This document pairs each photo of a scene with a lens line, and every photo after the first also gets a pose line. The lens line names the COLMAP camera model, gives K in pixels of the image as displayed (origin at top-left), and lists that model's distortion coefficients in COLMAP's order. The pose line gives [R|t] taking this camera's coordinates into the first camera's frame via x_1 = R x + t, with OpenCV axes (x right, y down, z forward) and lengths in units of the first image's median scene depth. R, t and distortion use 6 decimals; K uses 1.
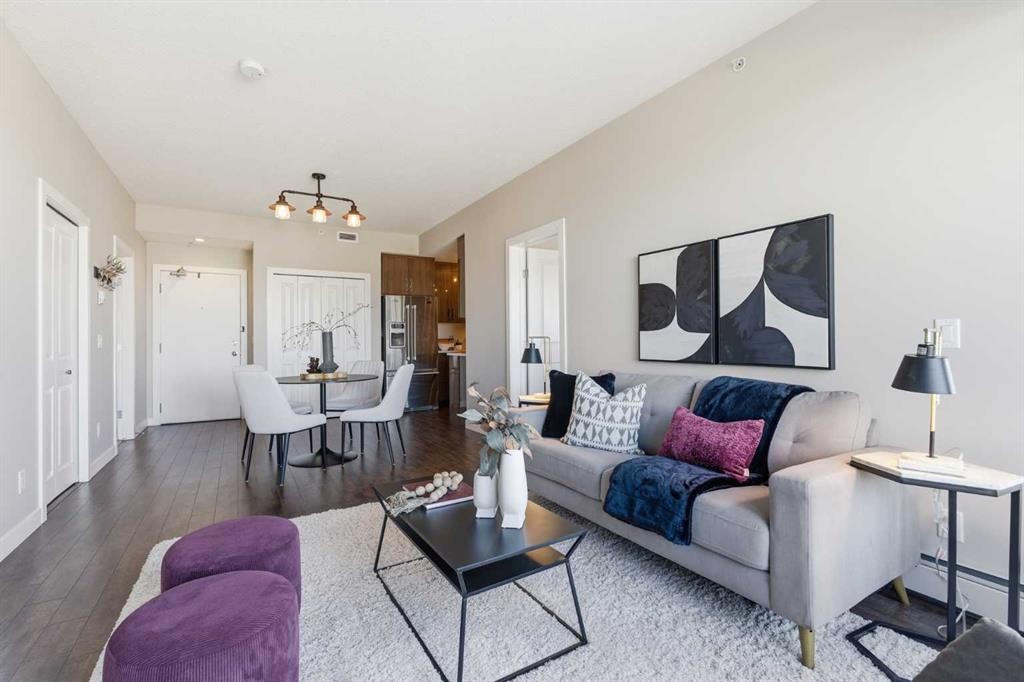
lens RADIAL K [[449.8, 0, 512.0], [0, 449.8, 341.0], [0, 0, 1]] dist [-0.003234, 0.000921]
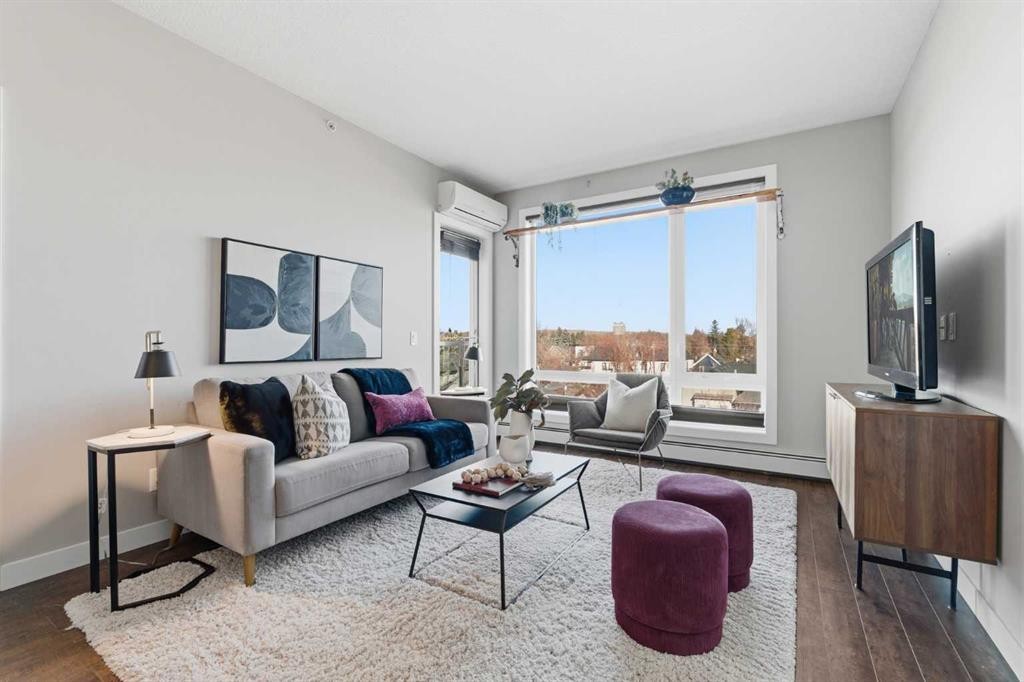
lens RADIAL K [[449.8, 0, 512.0], [0, 449.8, 341.0], [0, 0, 1]] dist [-0.003234, 0.000921]
pose [[-0.440659, 0.007100, 0.897646, -0.843787], [-0.000932, 0.999965, -0.008367, 0.009110], [-0.897674, -0.004524, -0.440637, 1.061829]]
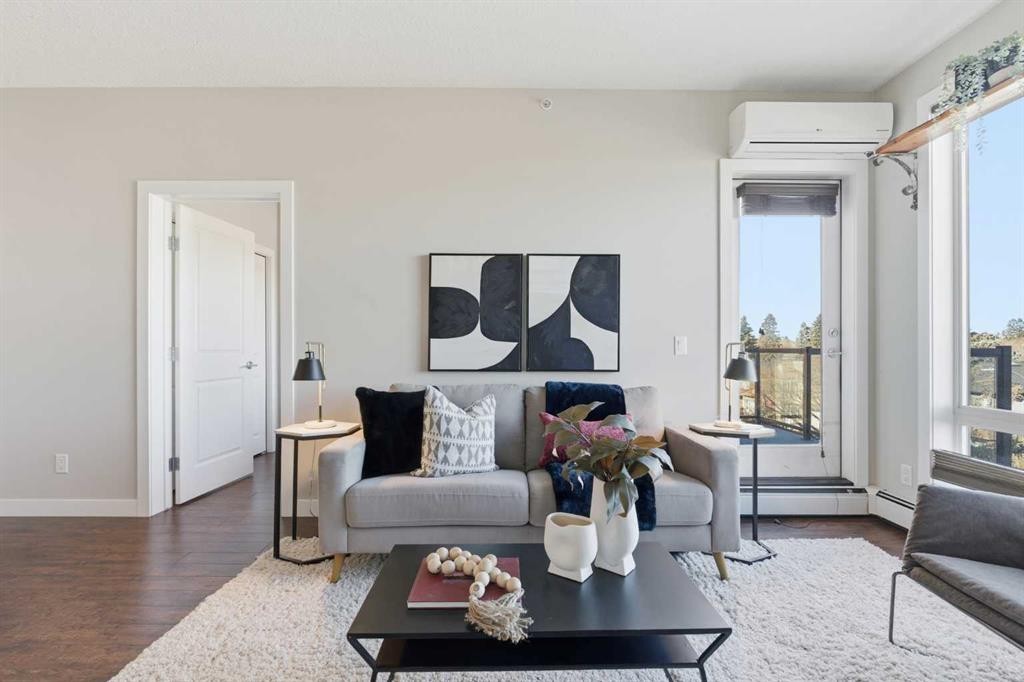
lens RADIAL K [[468.7, 0, 511.5], [0, 468.7, 352.2], [0, 0, 1]] dist [-0.011974, 0.000299]
pose [[0.522070, 0.001703, 0.852901, -0.515572], [-0.004289, 0.999991, 0.000629, 0.005467], [-0.852892, -0.003986, 0.522073, 0.444253]]
